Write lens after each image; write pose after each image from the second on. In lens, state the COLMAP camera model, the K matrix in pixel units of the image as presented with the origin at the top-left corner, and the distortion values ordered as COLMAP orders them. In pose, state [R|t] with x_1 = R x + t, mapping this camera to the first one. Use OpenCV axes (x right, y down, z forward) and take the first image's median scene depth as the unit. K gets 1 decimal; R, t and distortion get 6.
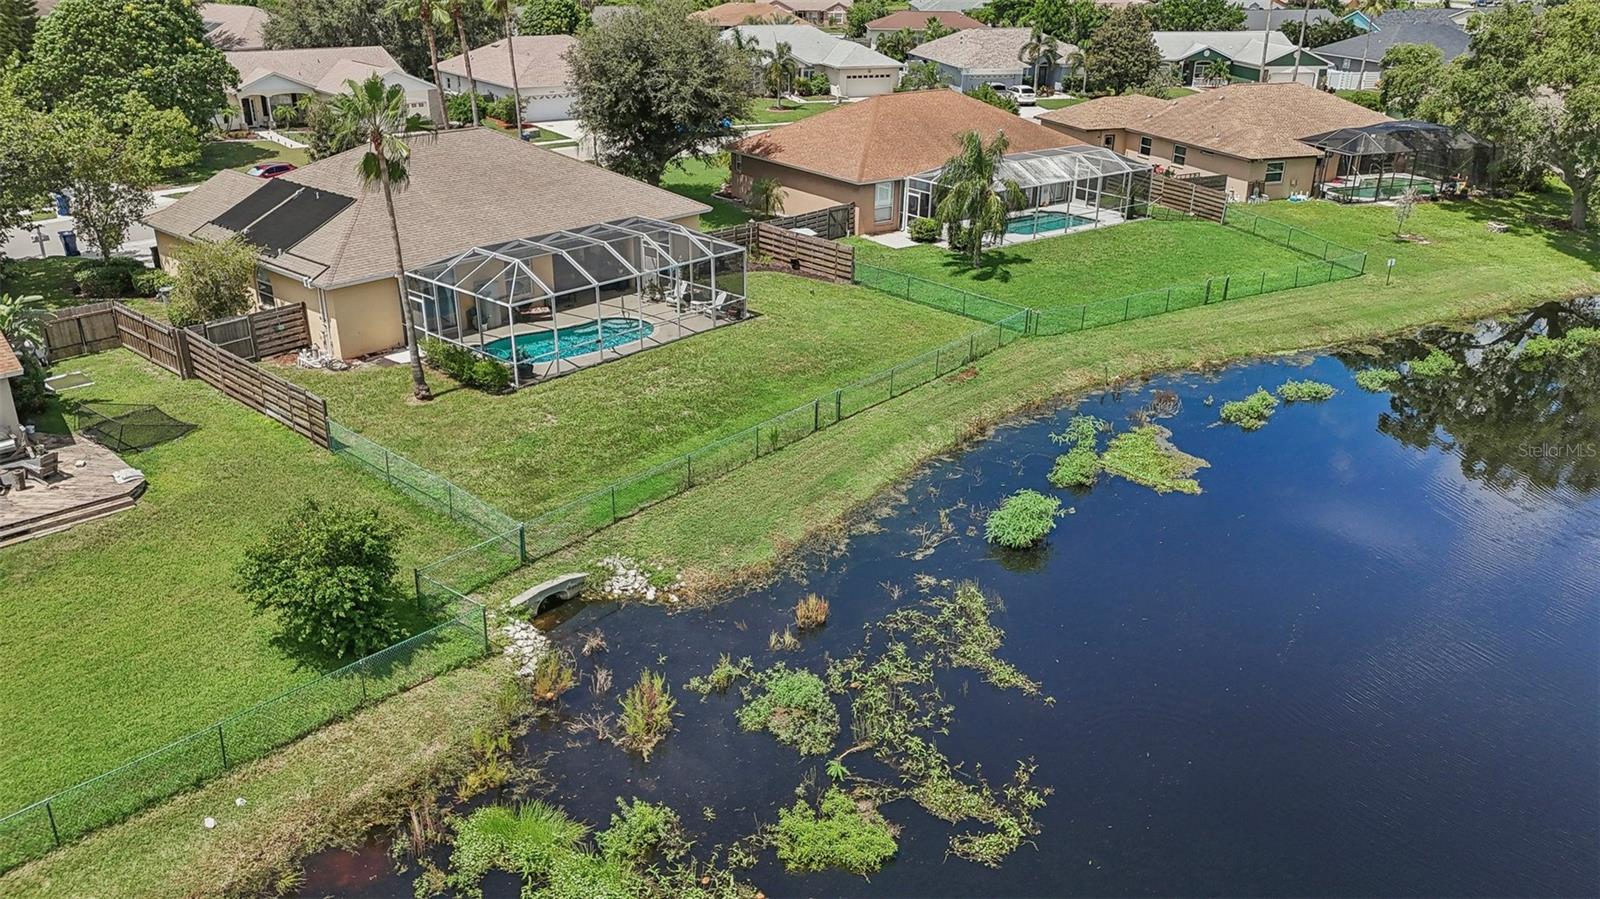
lens RADIAL K [[1196.4, 0, 798.9], [0, 1196.4, 451.7], [0, 0, 1]] dist [0.066900, -0.085193]
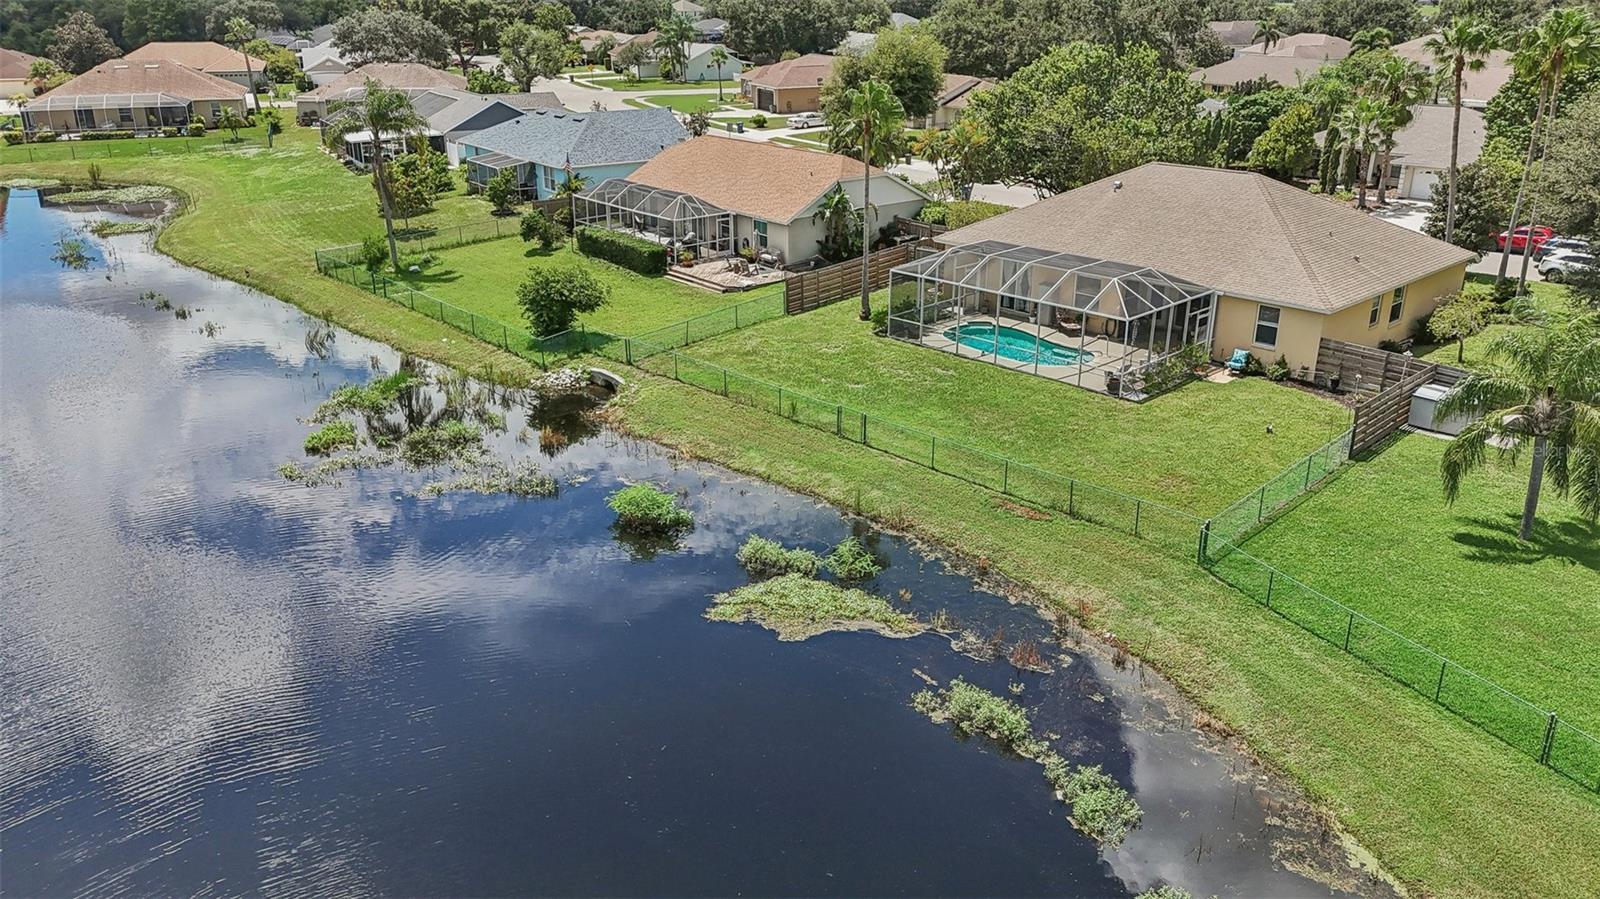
lens RADIAL K [[1196.4, 0, 790.4], [0, 1196.4, 449.5], [0, 0, 1]] dist [0.066900, -0.085193]
pose [[-0.109779, 0.345414, -0.932007, 0.867302], [-0.387527, 0.848597, 0.360147, -0.319330], [0.915298, 0.400715, 0.040699, 0.787124]]
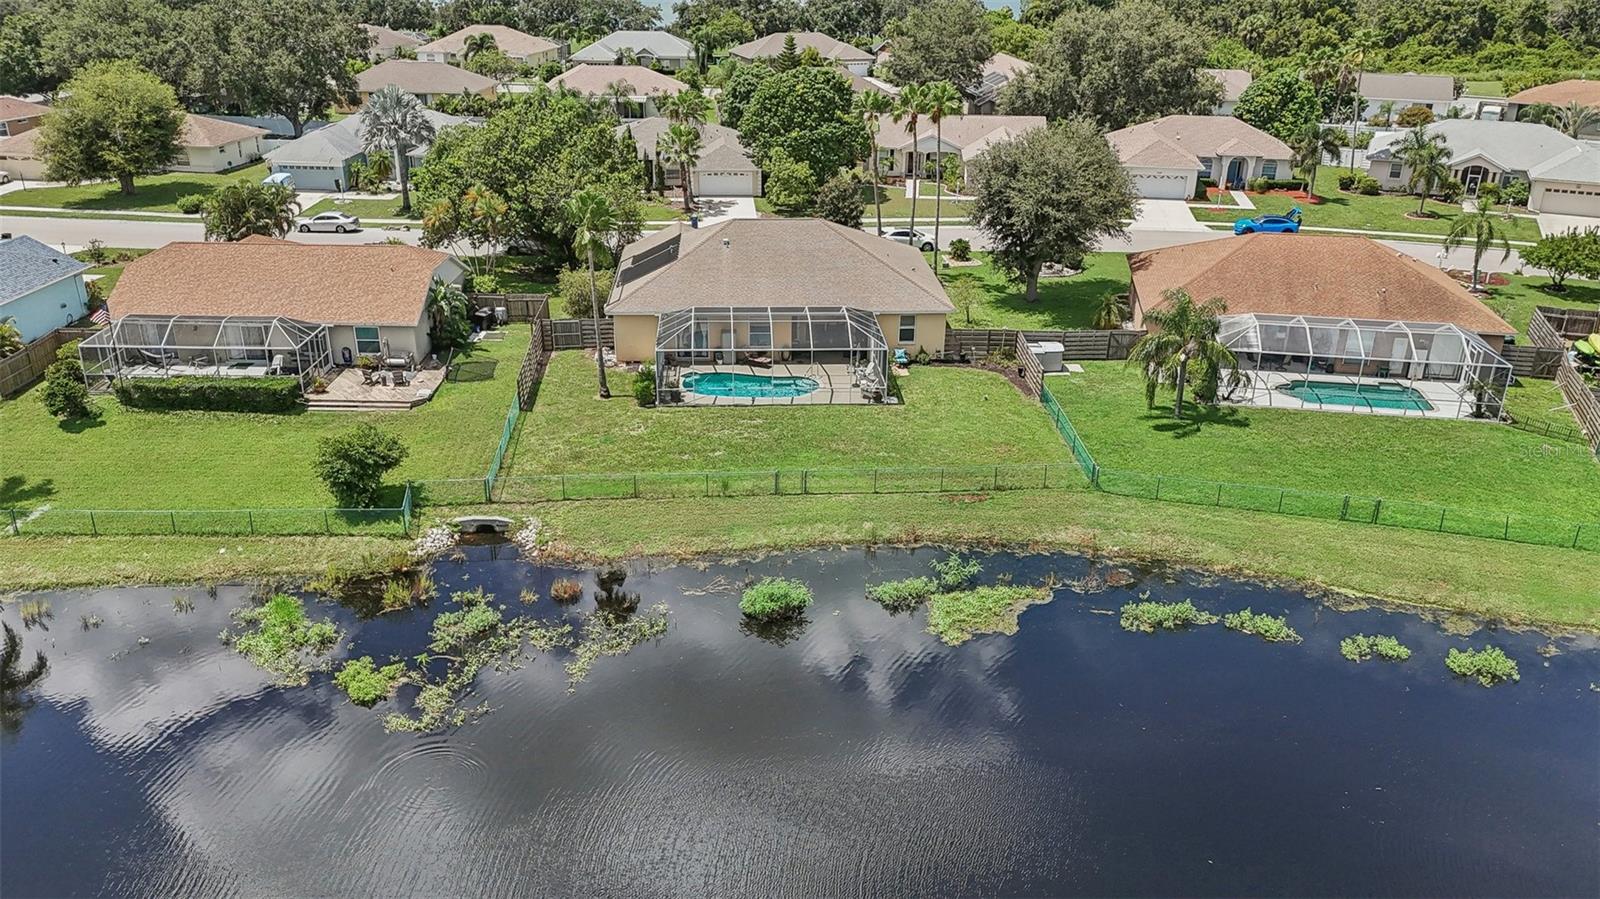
lens RADIAL K [[1196.4, 0, 793.9], [0, 1196.4, 445.8], [0, 0, 1]] dist [0.066900, -0.085193]
pose [[0.690449, 0.275428, -0.668894, 0.750532], [-0.282803, 0.953861, 0.100852, -0.174244], [0.665810, 0.119532, 0.736484, 0.045180]]
